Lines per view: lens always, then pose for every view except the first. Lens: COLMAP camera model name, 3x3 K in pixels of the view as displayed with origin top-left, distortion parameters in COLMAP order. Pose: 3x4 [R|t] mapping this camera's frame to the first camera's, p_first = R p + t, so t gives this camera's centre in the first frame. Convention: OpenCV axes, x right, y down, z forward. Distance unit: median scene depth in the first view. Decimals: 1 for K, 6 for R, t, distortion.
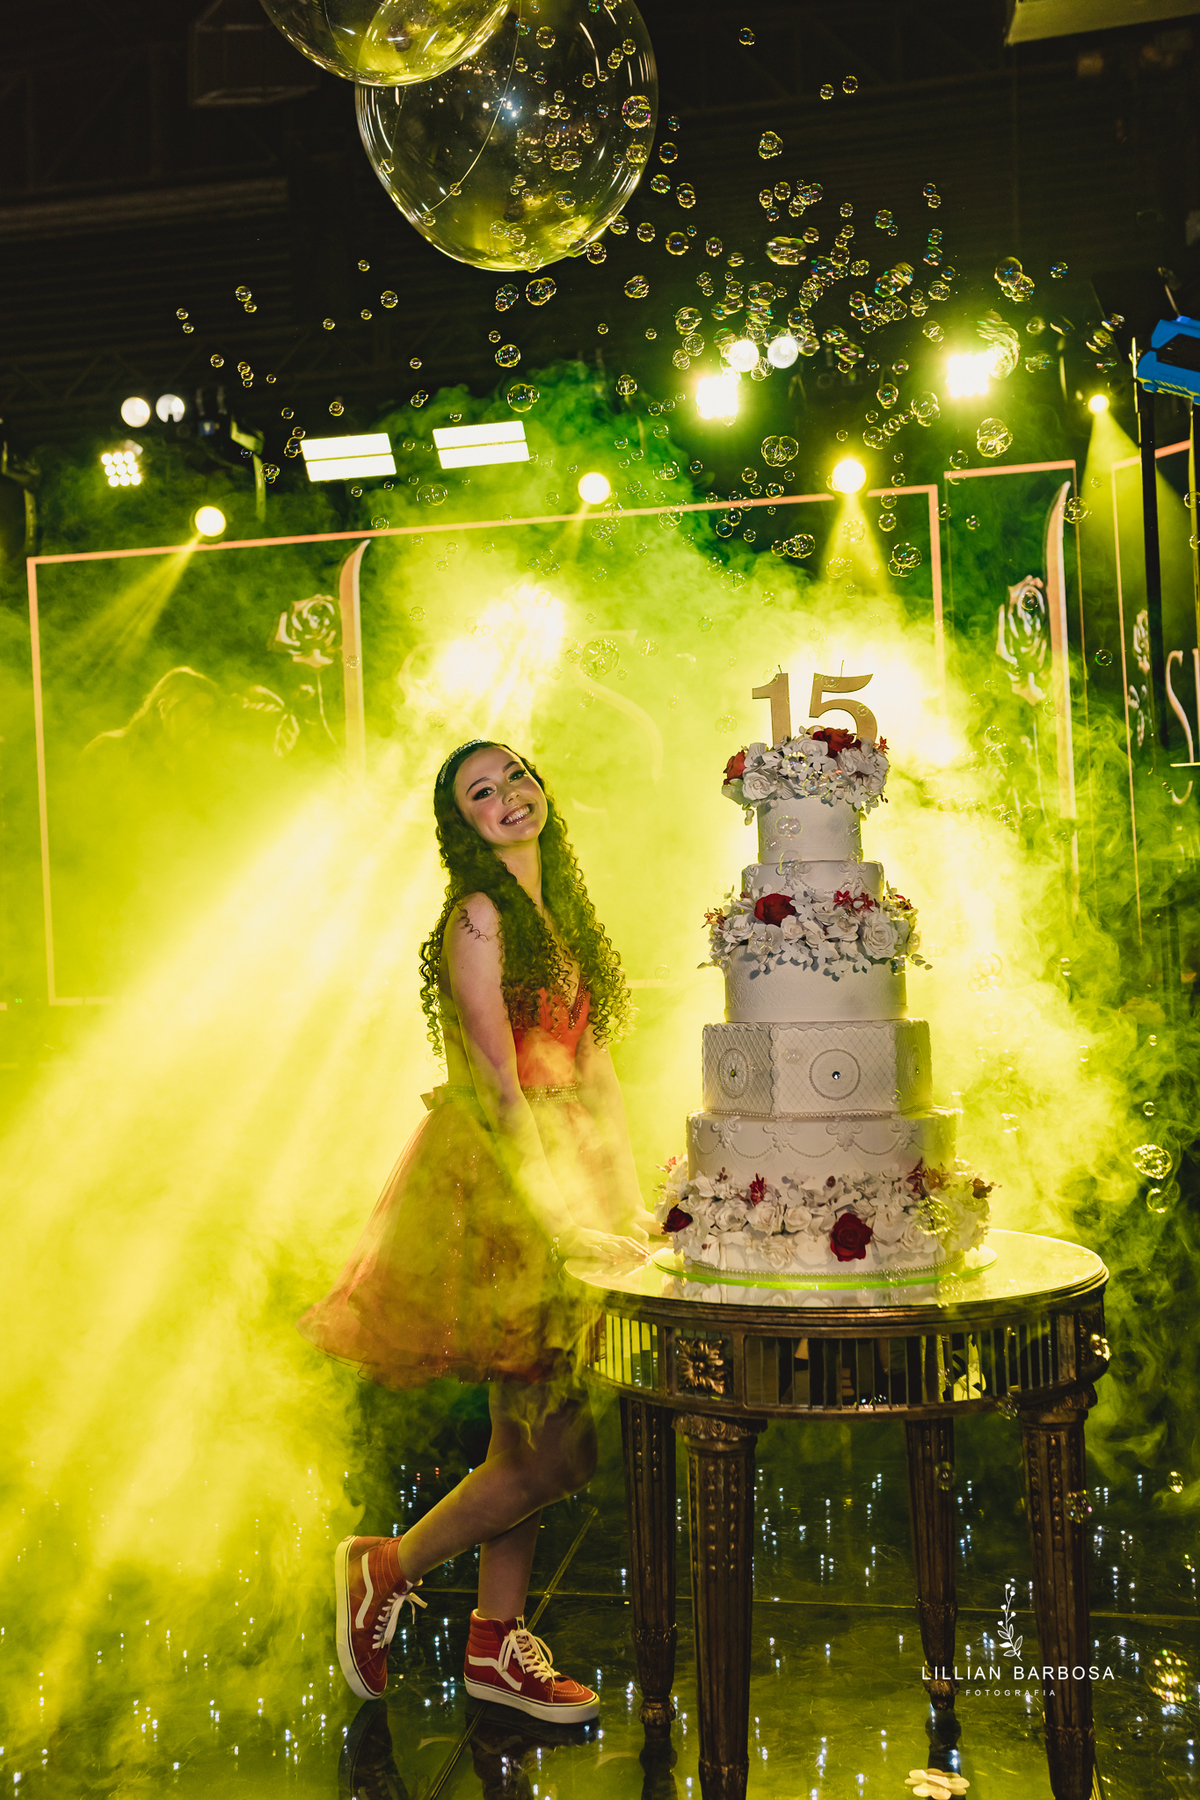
lens RADIAL K [[1731.0, 0, 599.0], [0, 1731.0, 907.7], [0, 0, 1]] dist [-0.027631, 0.106379]
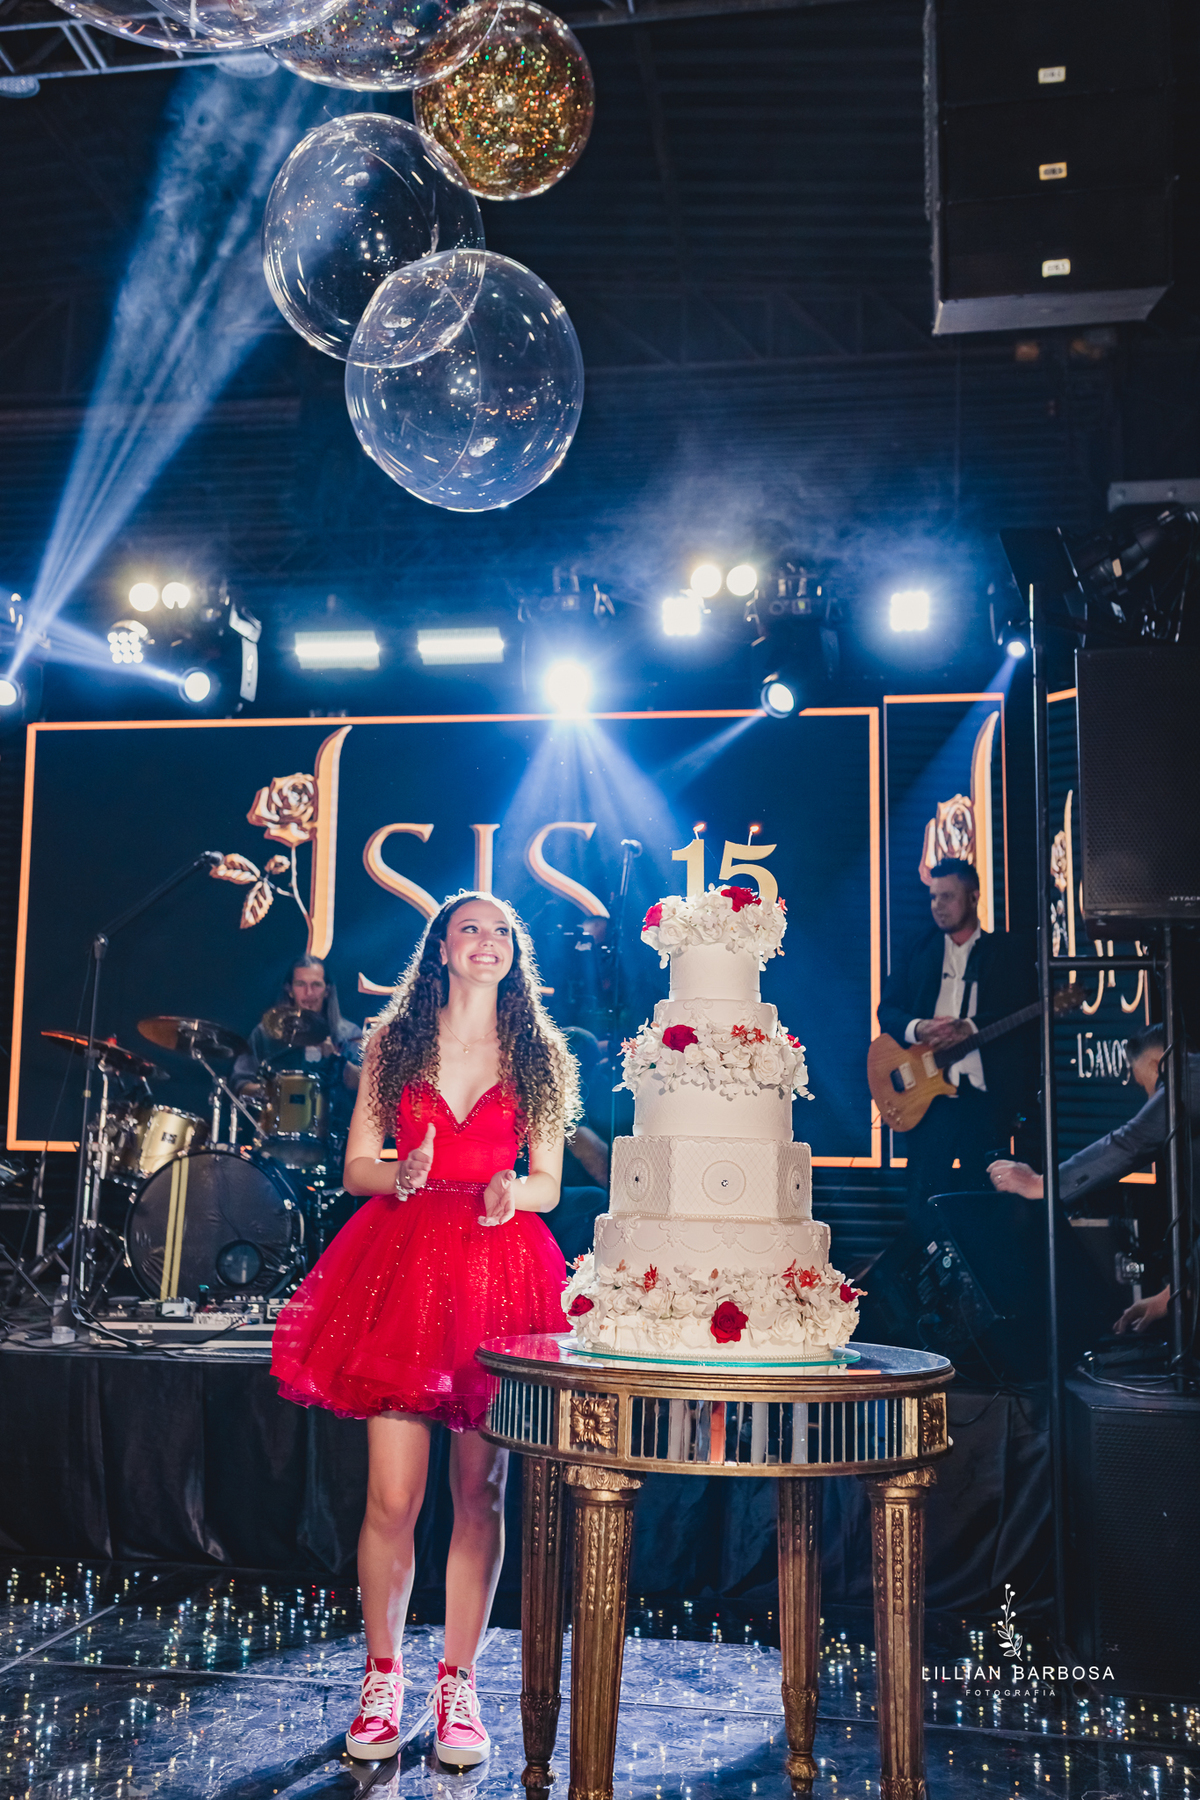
lens RADIAL K [[1731.0, 0, 599.0], [0, 1731.0, 907.7], [0, 0, 1]] dist [-0.027631, 0.106379]
pose [[0.998061, 0.059243, 0.019075, 0.018505], [-0.056500, 0.990981, -0.121509, 0.053800], [-0.026101, 0.120196, 0.992407, -0.146744]]
